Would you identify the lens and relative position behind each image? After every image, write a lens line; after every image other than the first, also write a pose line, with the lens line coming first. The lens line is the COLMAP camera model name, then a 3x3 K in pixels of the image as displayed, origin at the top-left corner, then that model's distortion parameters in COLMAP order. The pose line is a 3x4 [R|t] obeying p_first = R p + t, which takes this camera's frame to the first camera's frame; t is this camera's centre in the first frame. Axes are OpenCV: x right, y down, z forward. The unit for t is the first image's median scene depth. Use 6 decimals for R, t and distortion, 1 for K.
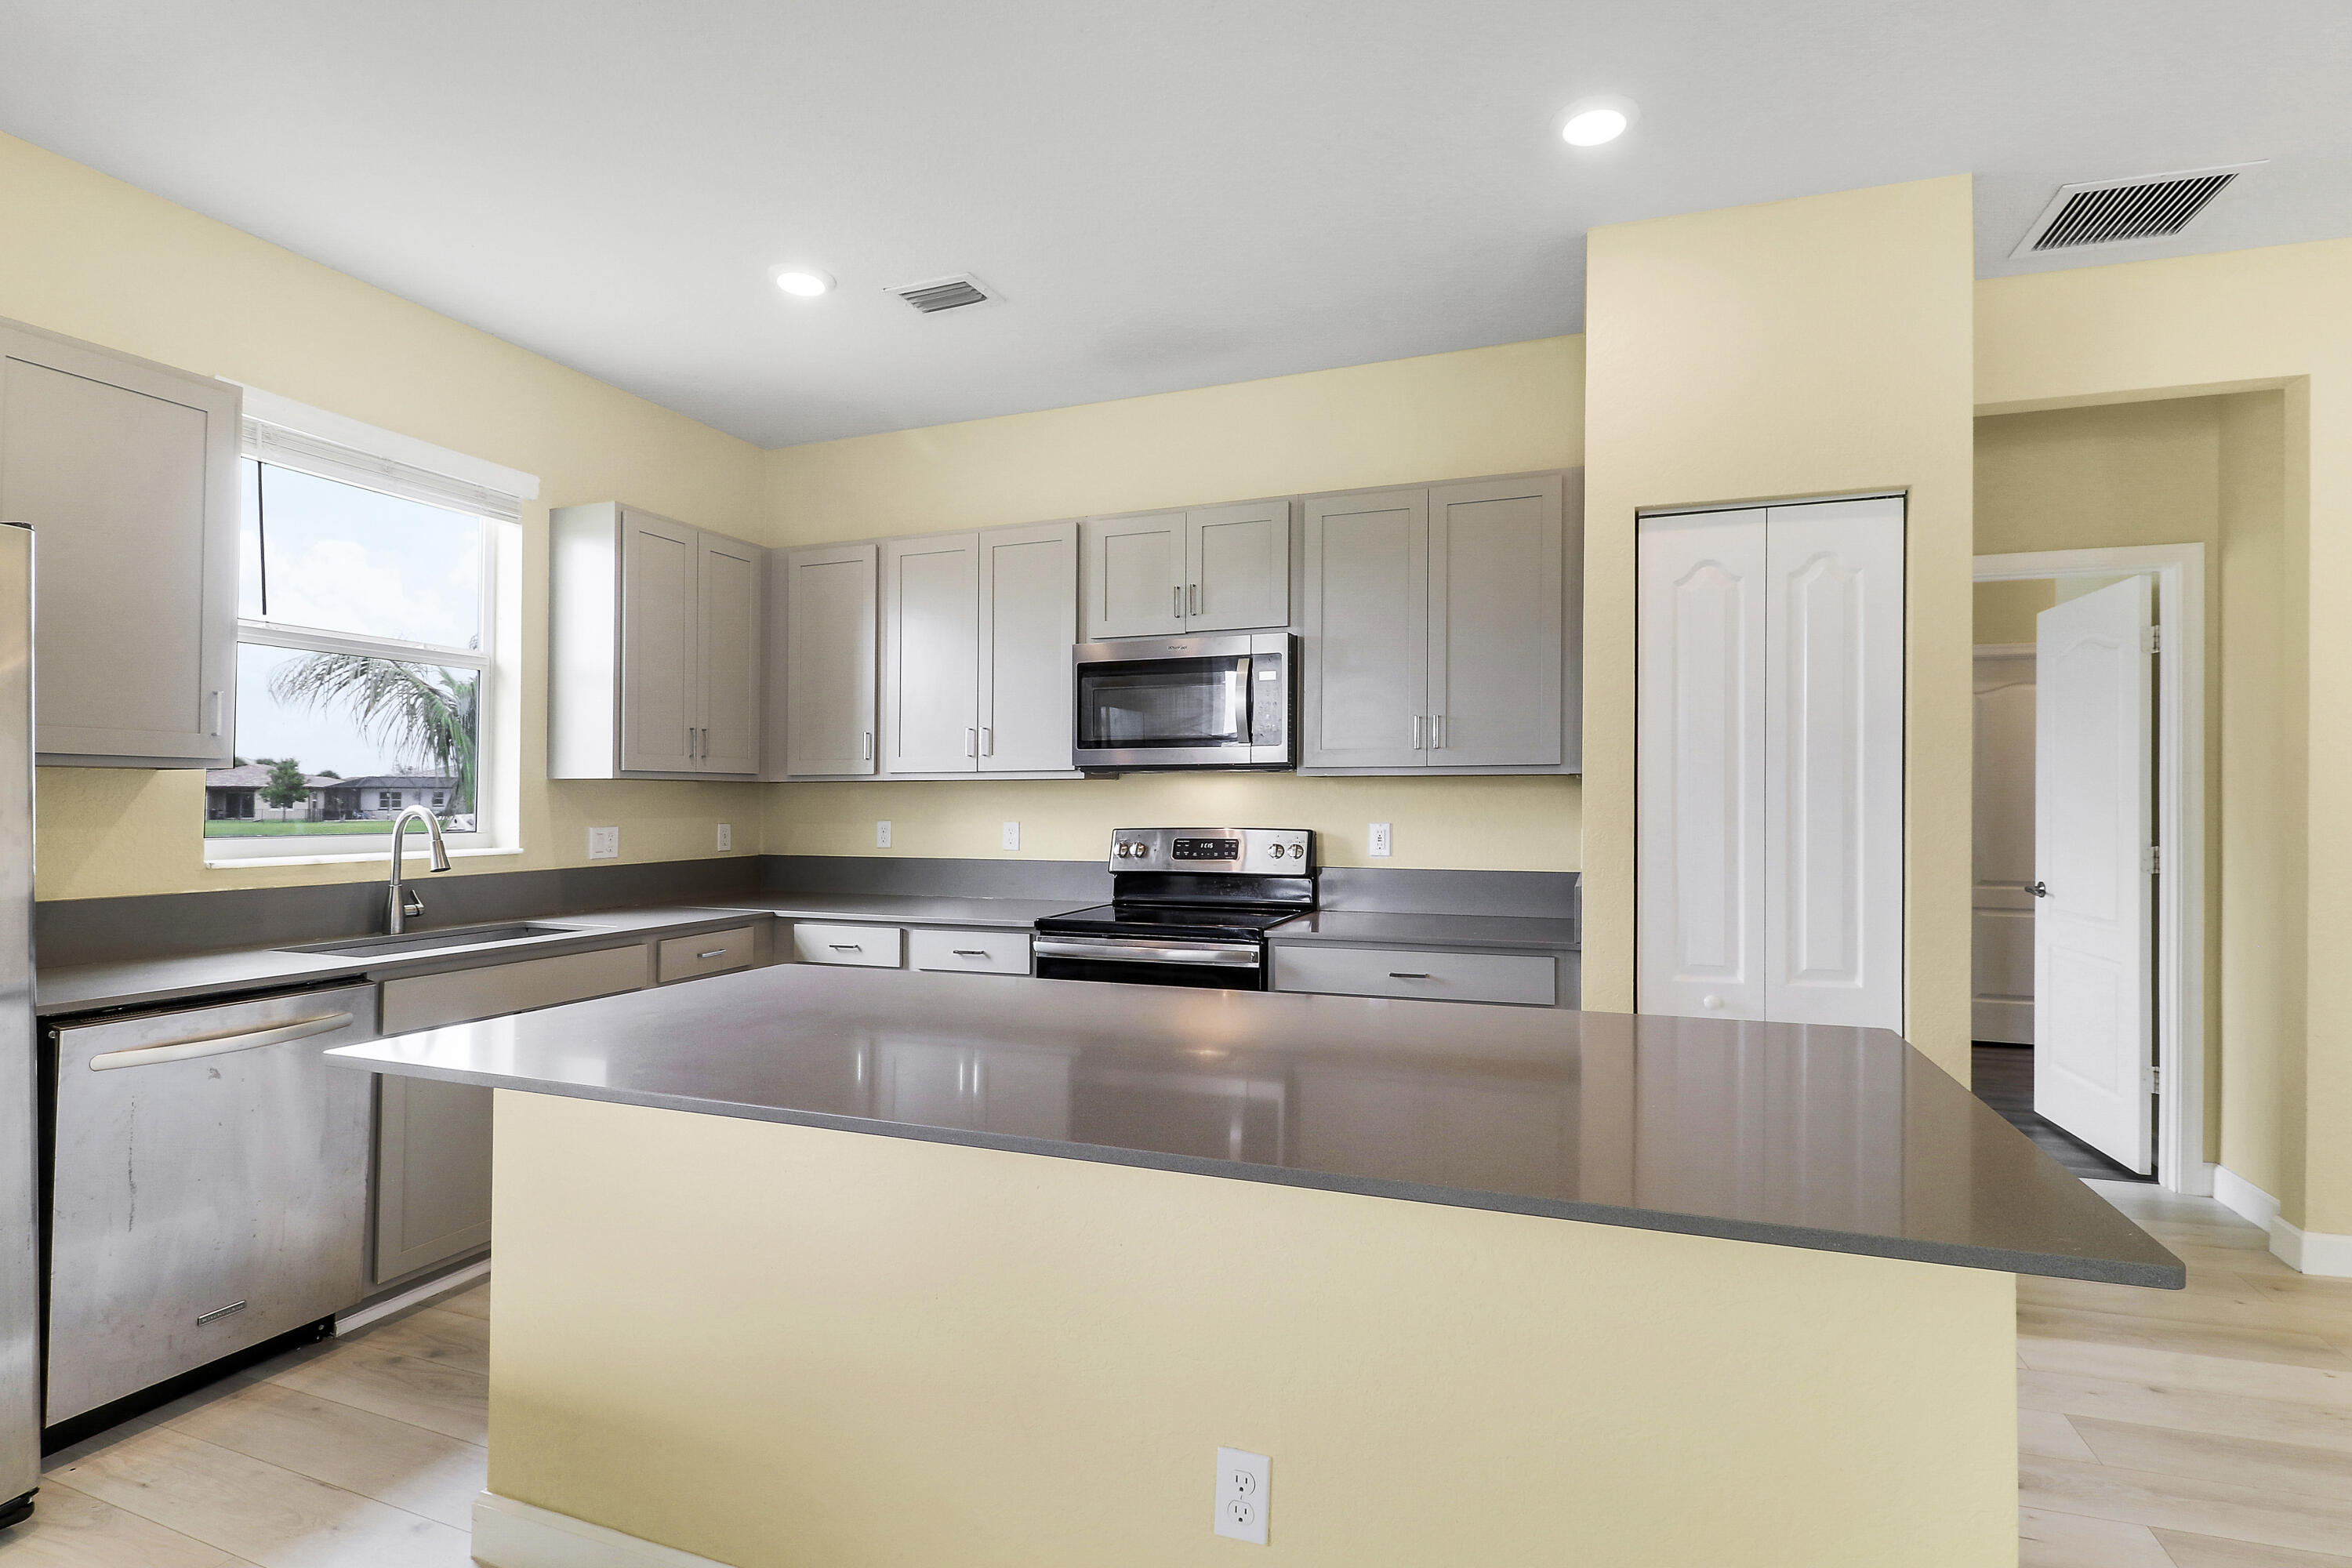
lens RADIAL K [[1091.7, 0, 1192.0], [0, 1091.7, 790.5], [0, 0, 1]] dist [-0.008700, -0.000840]
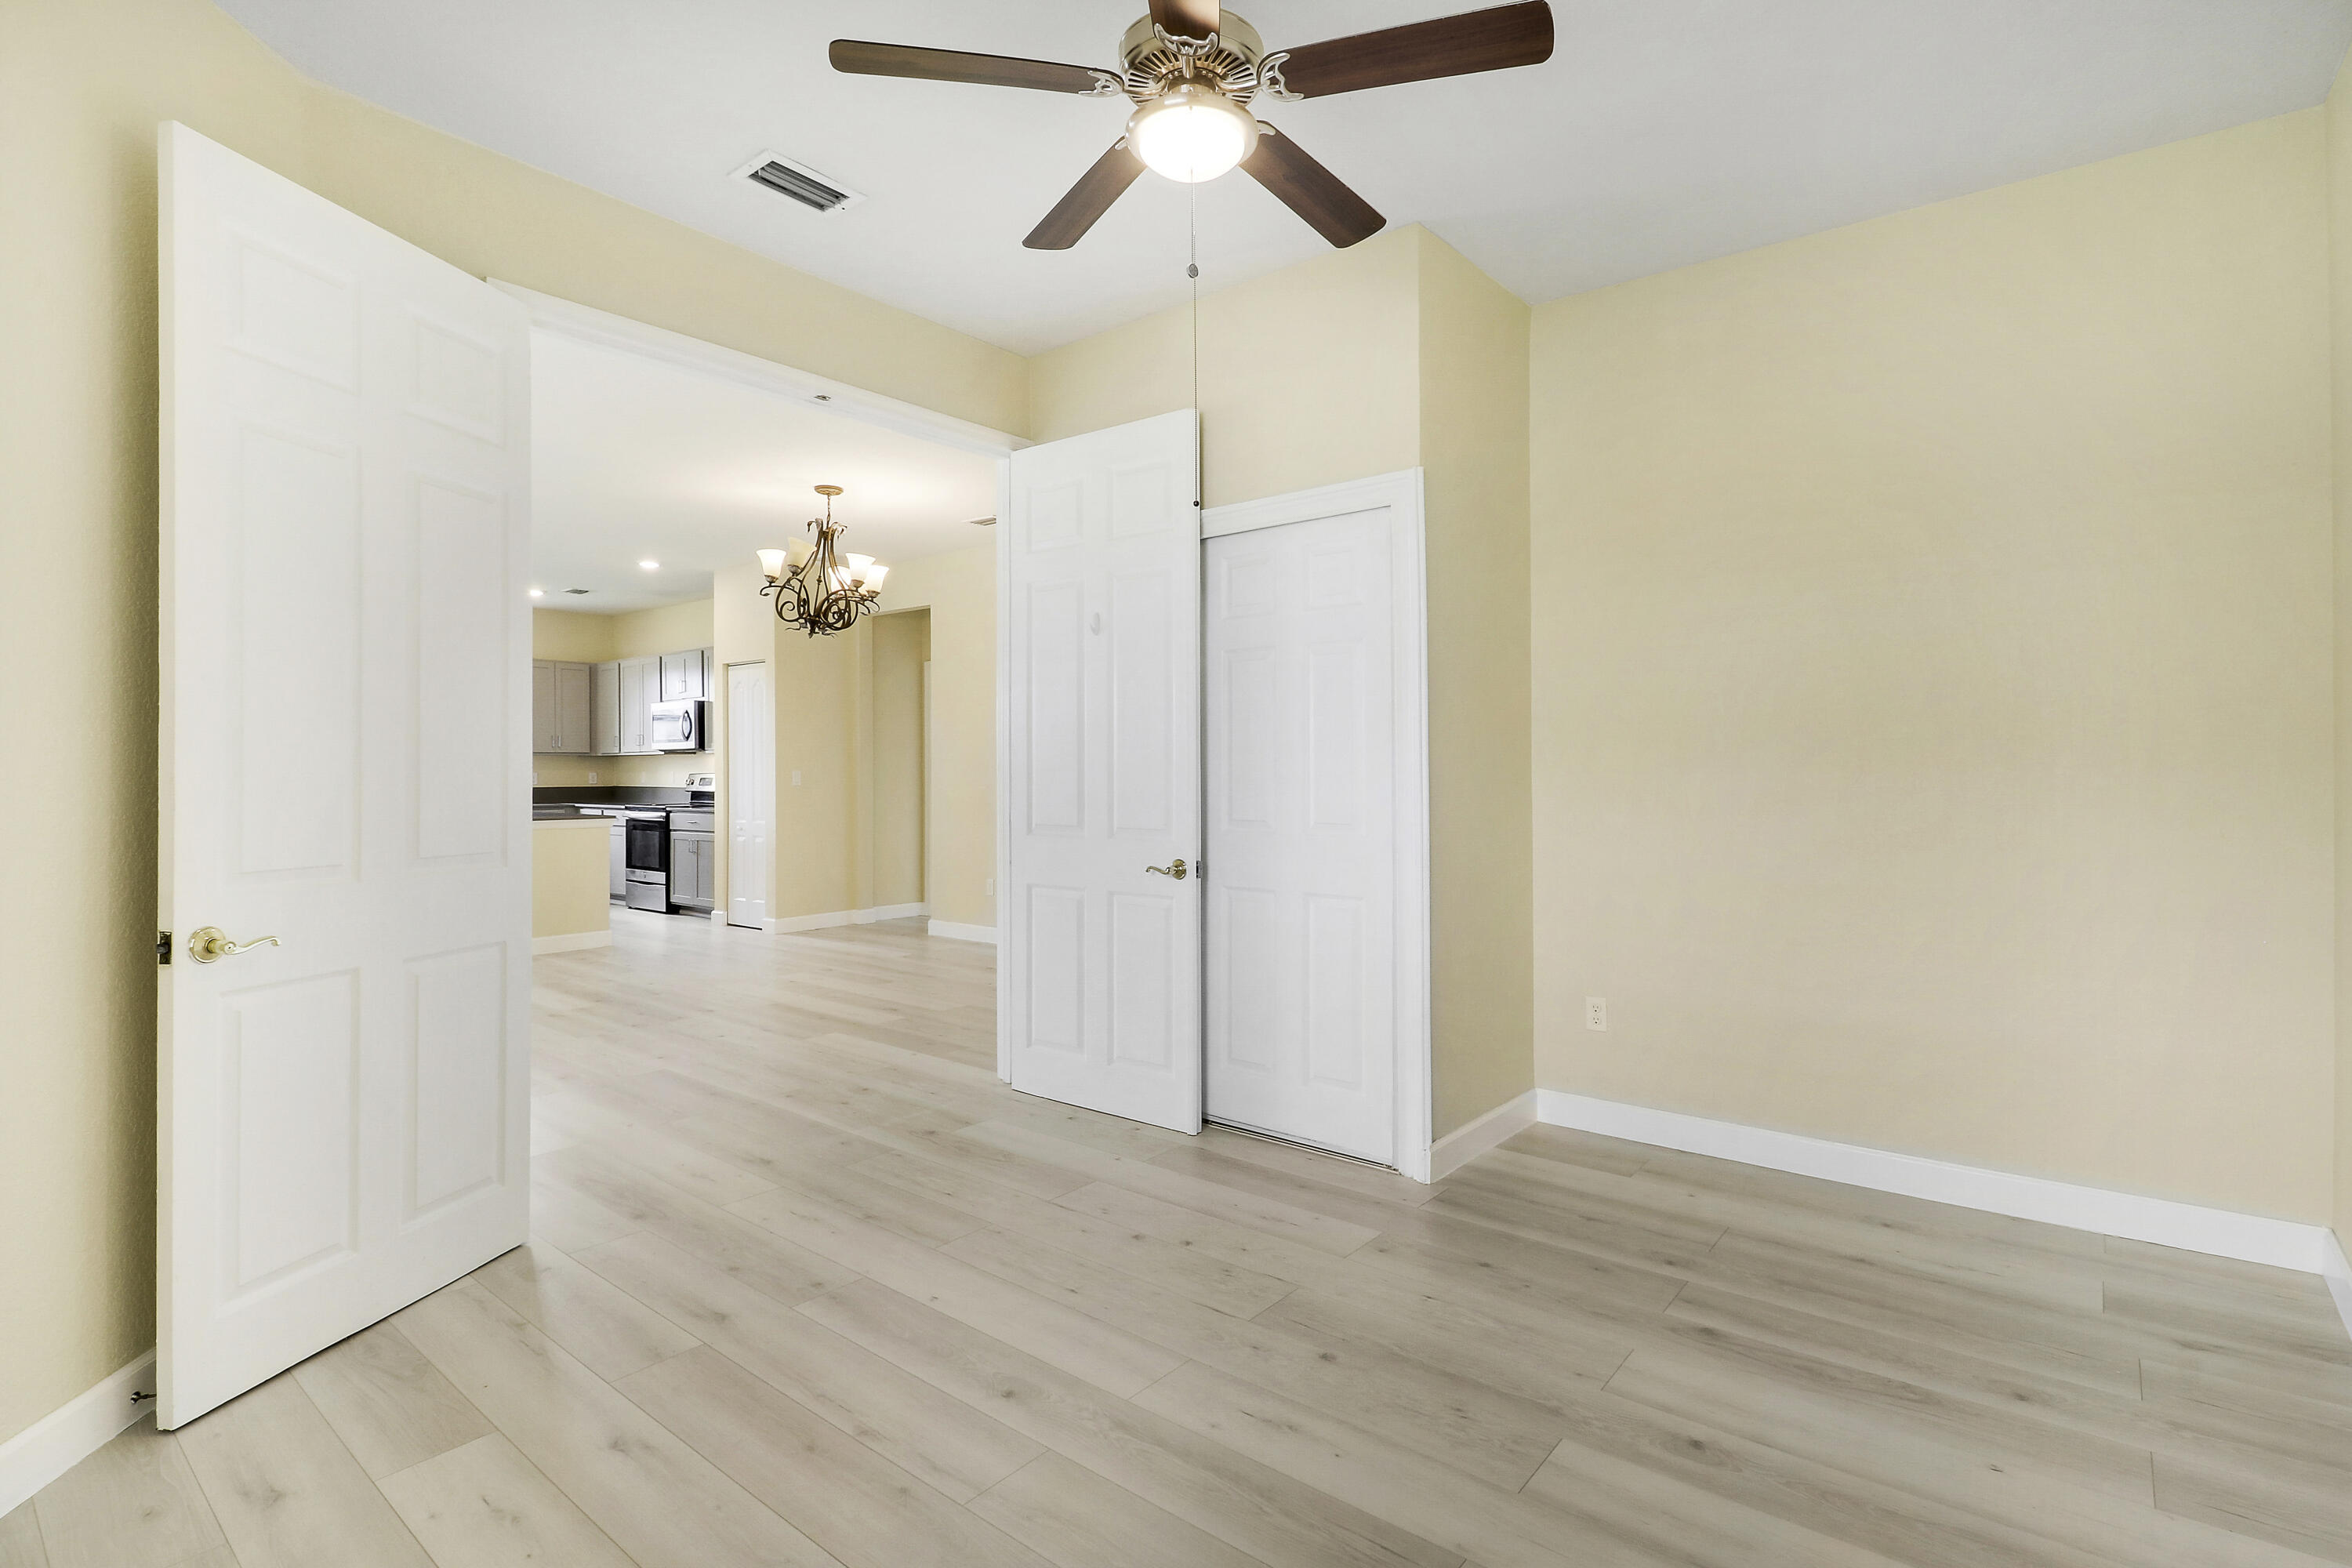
lens RADIAL K [[1097.1, 0, 1167.4], [0, 1097.1, 768.9], [0, 0, 1]] dist [-0.002979, -0.000286]
pose [[0.945132, 0.000058, -0.326688, 1.911812], [0.002542, 0.999968, 0.007531, 0.007536], [0.326678, -0.007948, 0.945102, -1.089681]]
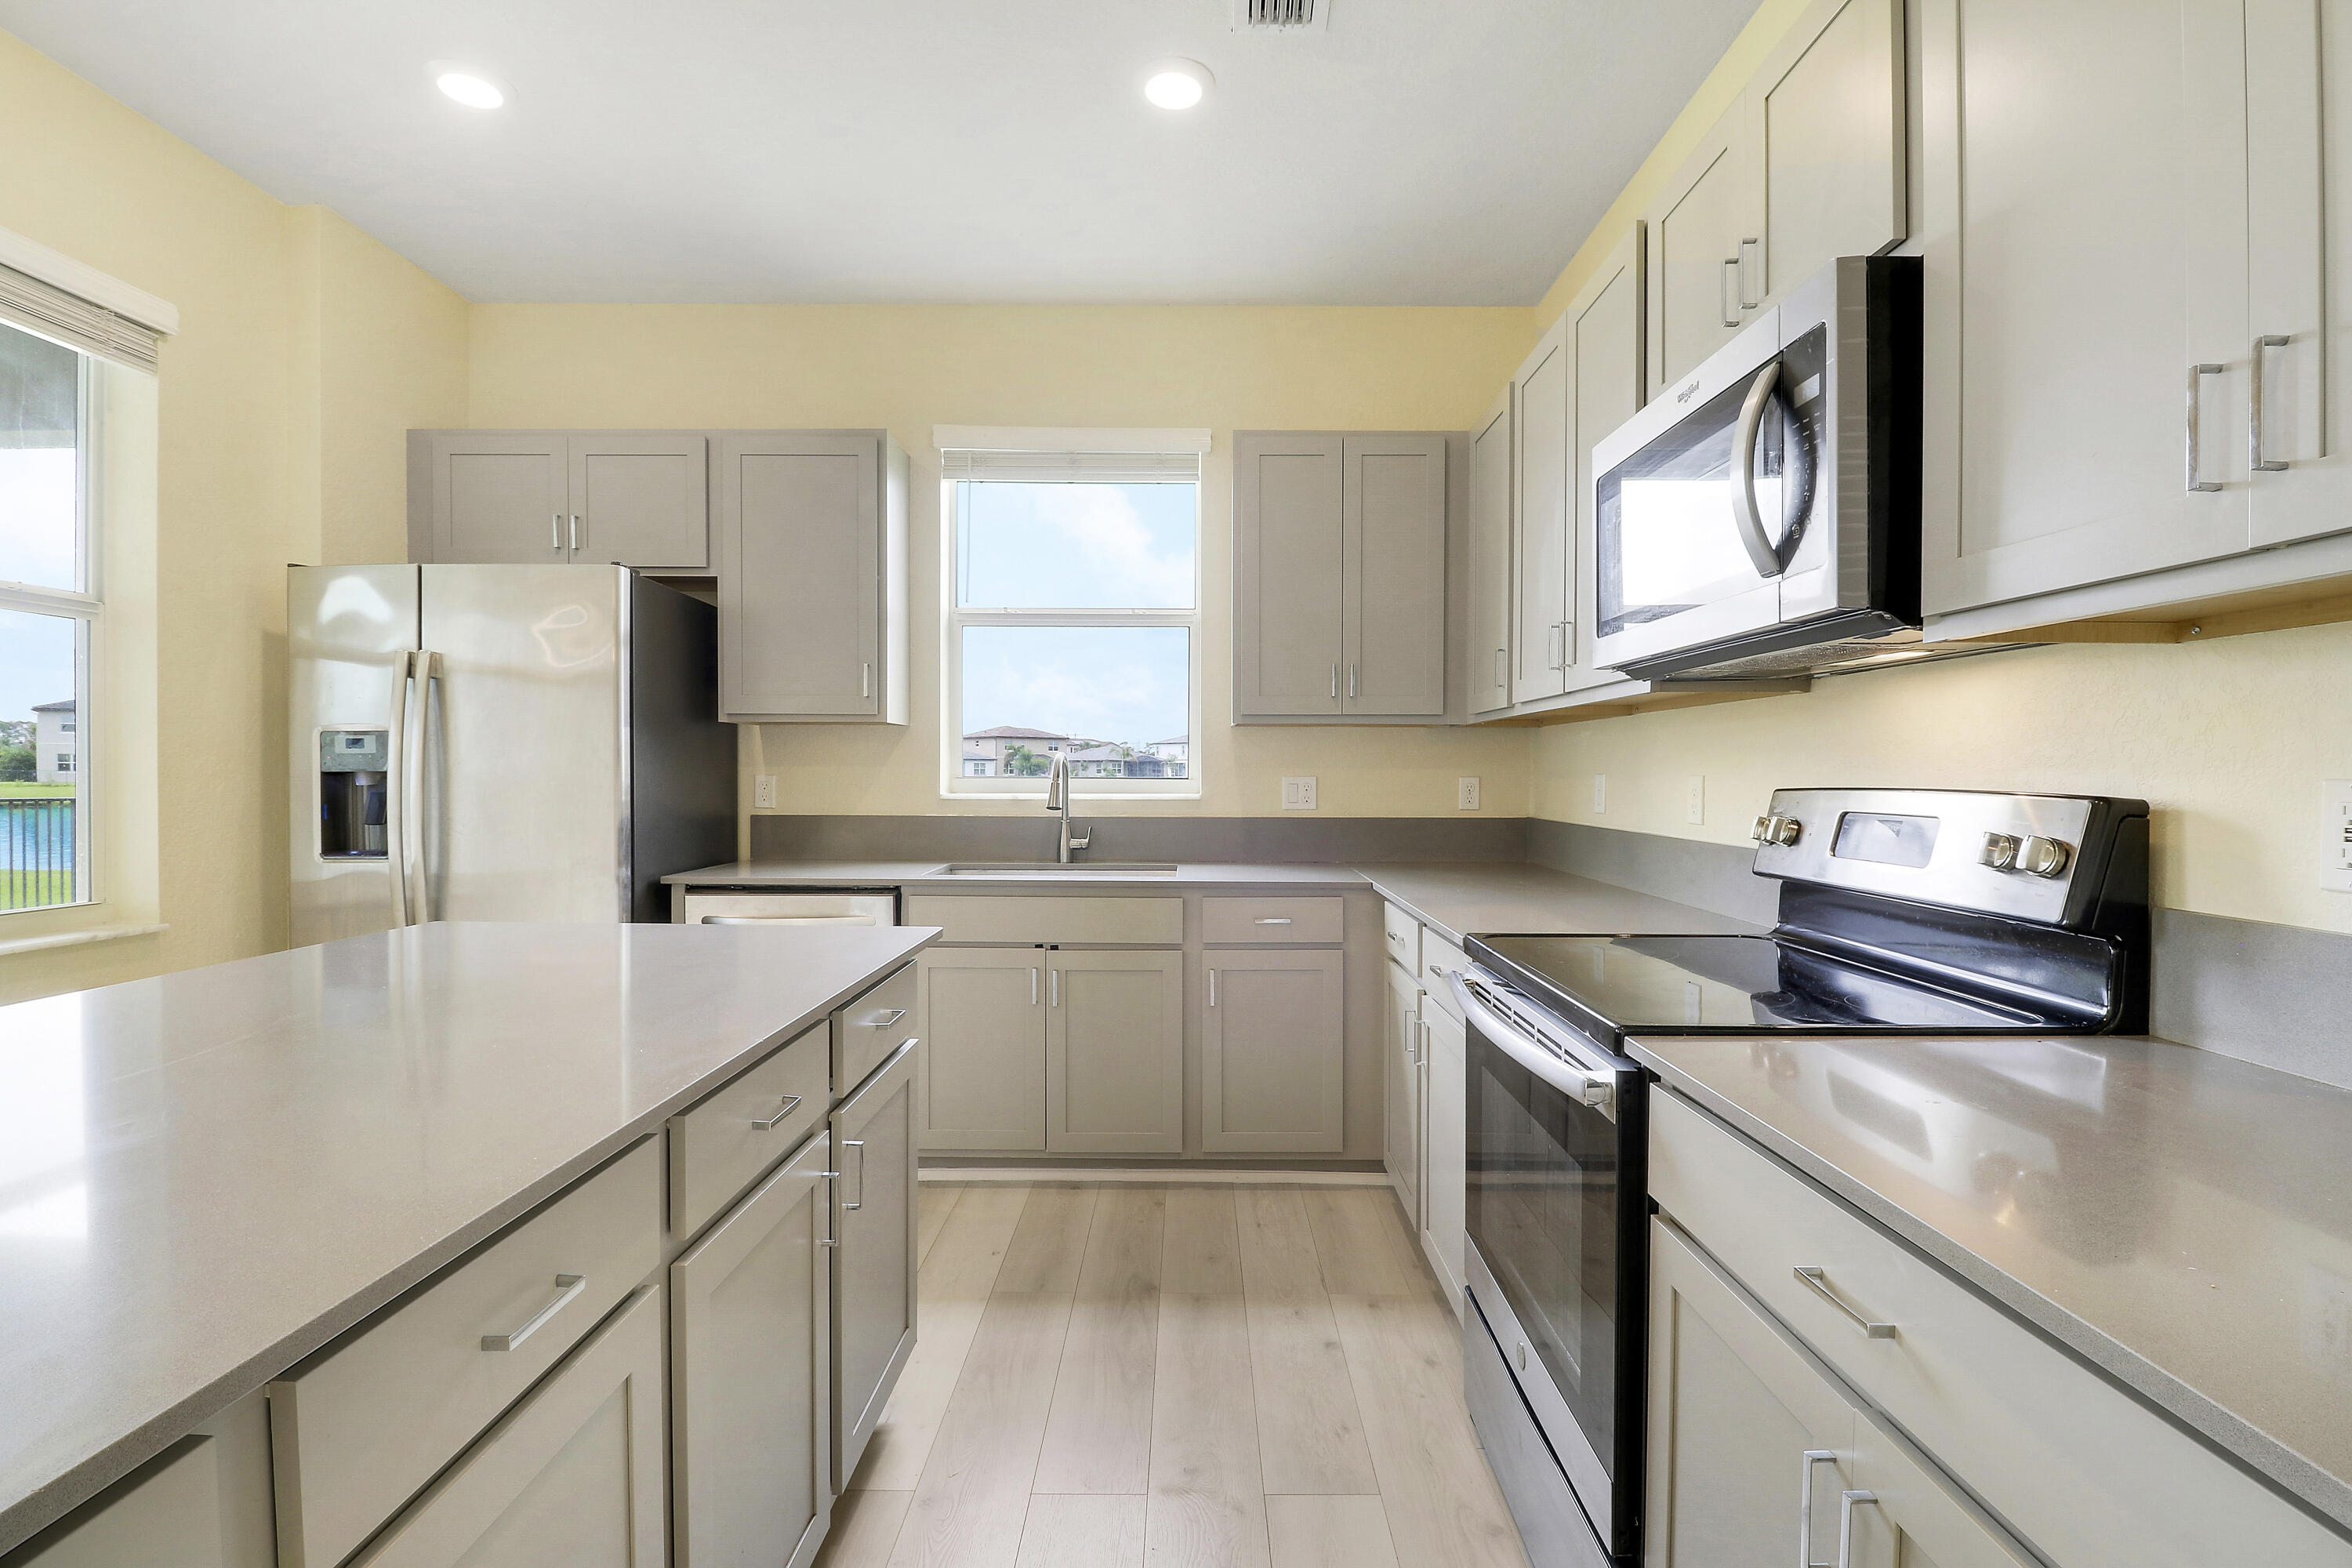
lens RADIAL K [[1091.7, 0, 1192.0], [0, 1091.7, 790.5], [0, 0, 1]] dist [-0.008700, -0.000840]
pose [[0.352231, 0.019931, -0.935701, 0.332373], [0.005260, 0.999715, 0.023275, 0.024020], [0.935898, -0.013120, 0.352026, 0.603247]]
